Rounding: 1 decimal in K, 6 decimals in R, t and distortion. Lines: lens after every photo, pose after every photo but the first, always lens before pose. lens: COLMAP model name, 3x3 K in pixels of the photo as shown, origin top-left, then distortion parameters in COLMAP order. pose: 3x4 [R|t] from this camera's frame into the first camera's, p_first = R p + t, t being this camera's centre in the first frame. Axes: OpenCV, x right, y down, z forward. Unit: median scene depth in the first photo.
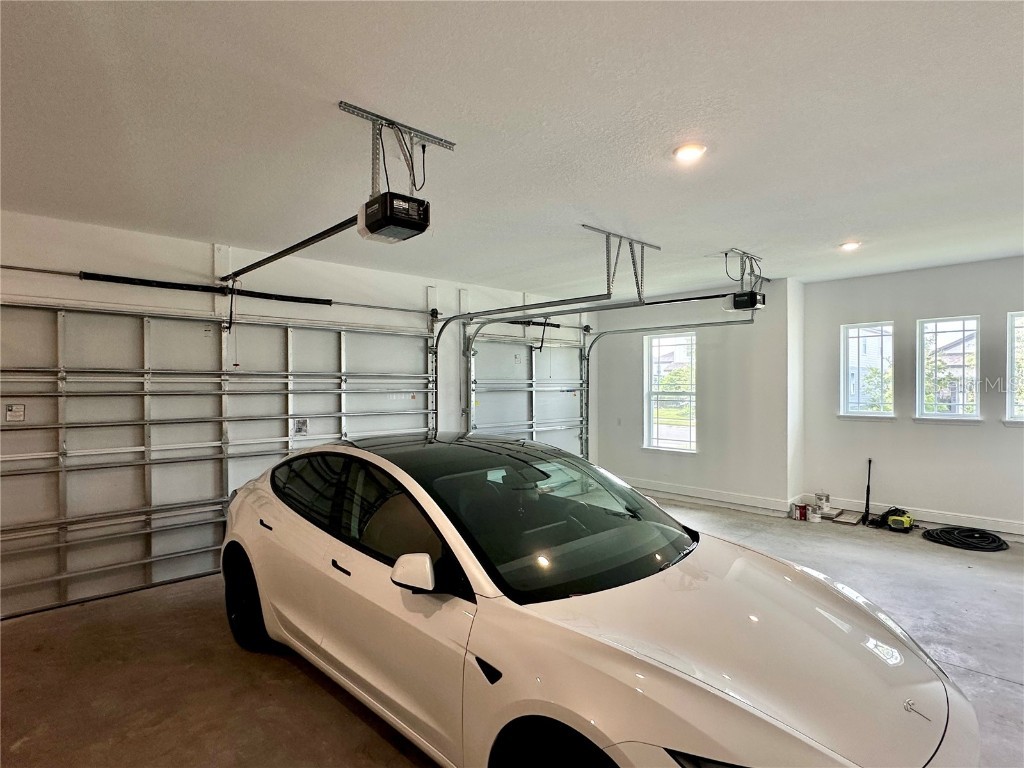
lens RADIAL K [[532.9, 0, 509.7], [0, 532.9, 384.6], [0, 0, 1]] dist [-0.002290, -0.000038]
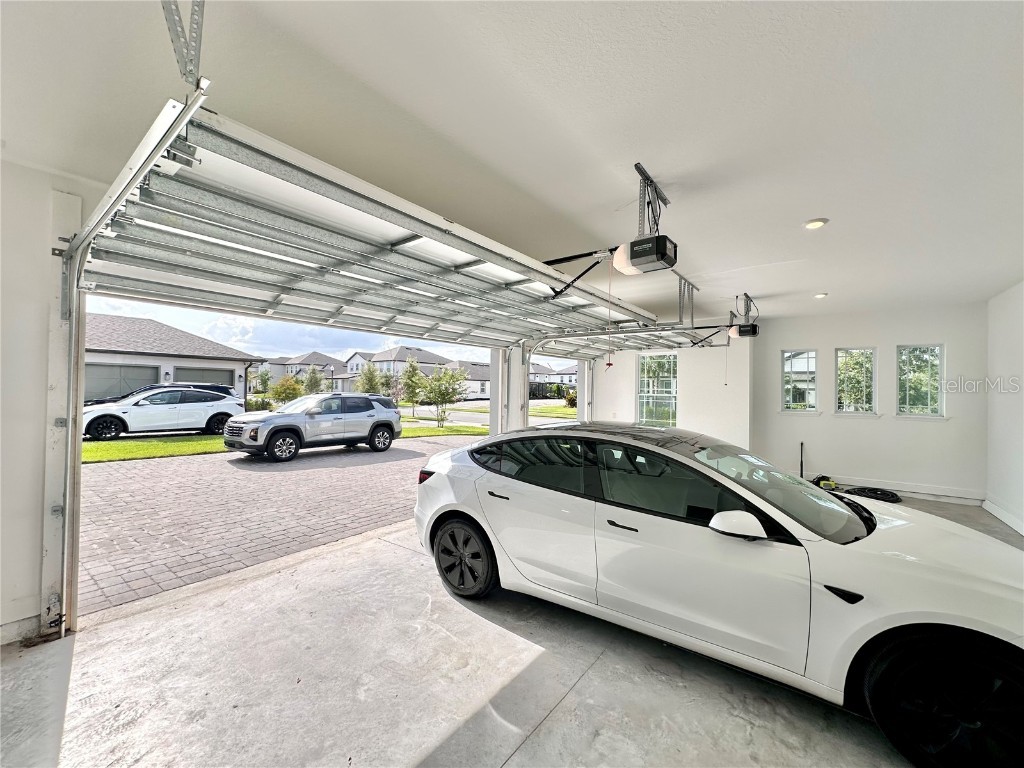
lens RADIAL K [[408.1, 0, 514.7], [0, 408.1, 385.3], [0, 0, 1]] dist [-0.000677, 0.000073]
pose [[0.985277, 0.021310, 0.169633, -0.358161], [-0.020288, 0.999764, -0.007756, 0.009540], [-0.169759, 0.004200, 0.985477, 0.038965]]
